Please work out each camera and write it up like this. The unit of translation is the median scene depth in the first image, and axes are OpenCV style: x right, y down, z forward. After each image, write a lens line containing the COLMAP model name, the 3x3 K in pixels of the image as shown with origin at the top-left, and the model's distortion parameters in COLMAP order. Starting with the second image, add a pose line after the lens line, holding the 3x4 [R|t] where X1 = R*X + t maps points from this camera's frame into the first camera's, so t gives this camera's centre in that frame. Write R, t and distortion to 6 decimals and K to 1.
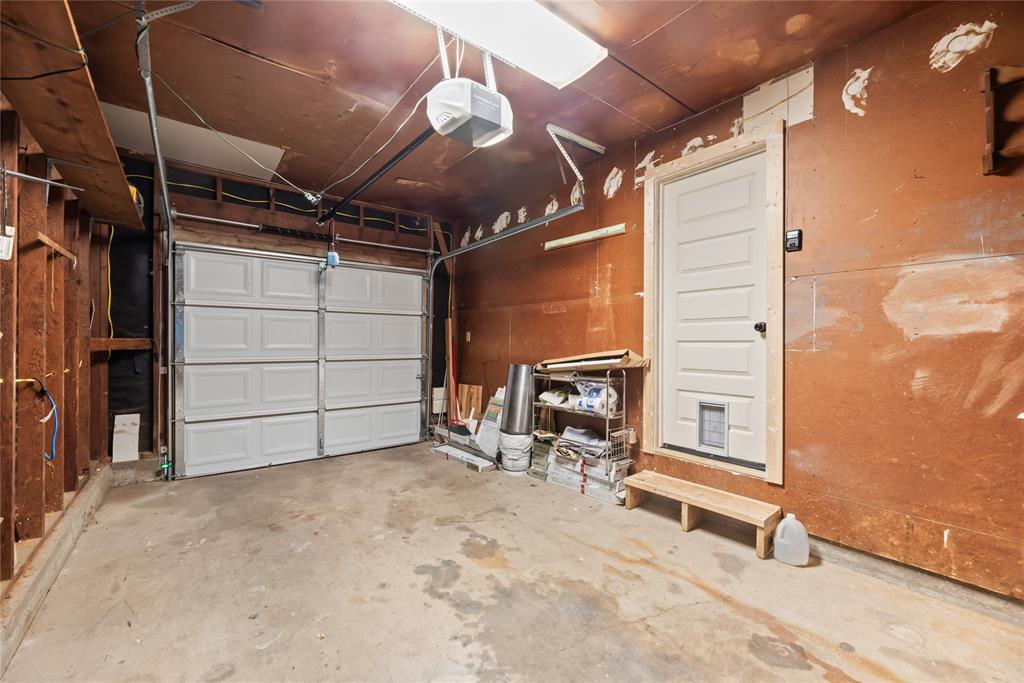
lens RADIAL K [[418.4, 0, 515.0], [0, 418.4, 342.6], [0, 0, 1]] dist [0.002583, 0.000800]
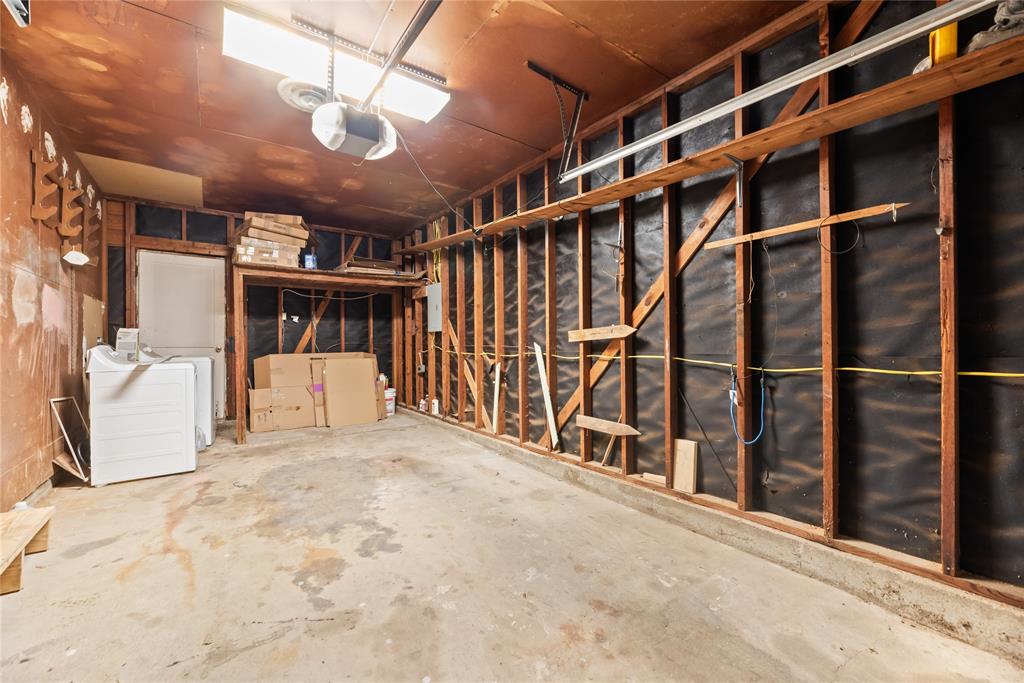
lens RADIAL K [[418.4, 0, 509.7], [0, 418.4, 341.3], [0, 0, 1]] dist [0.002583, 0.000800]
pose [[-0.999011, -0.005602, 0.044102, -0.550777], [-0.005706, 0.999981, -0.002242, 0.029359], [-0.044089, -0.002491, -0.999025, 2.027864]]
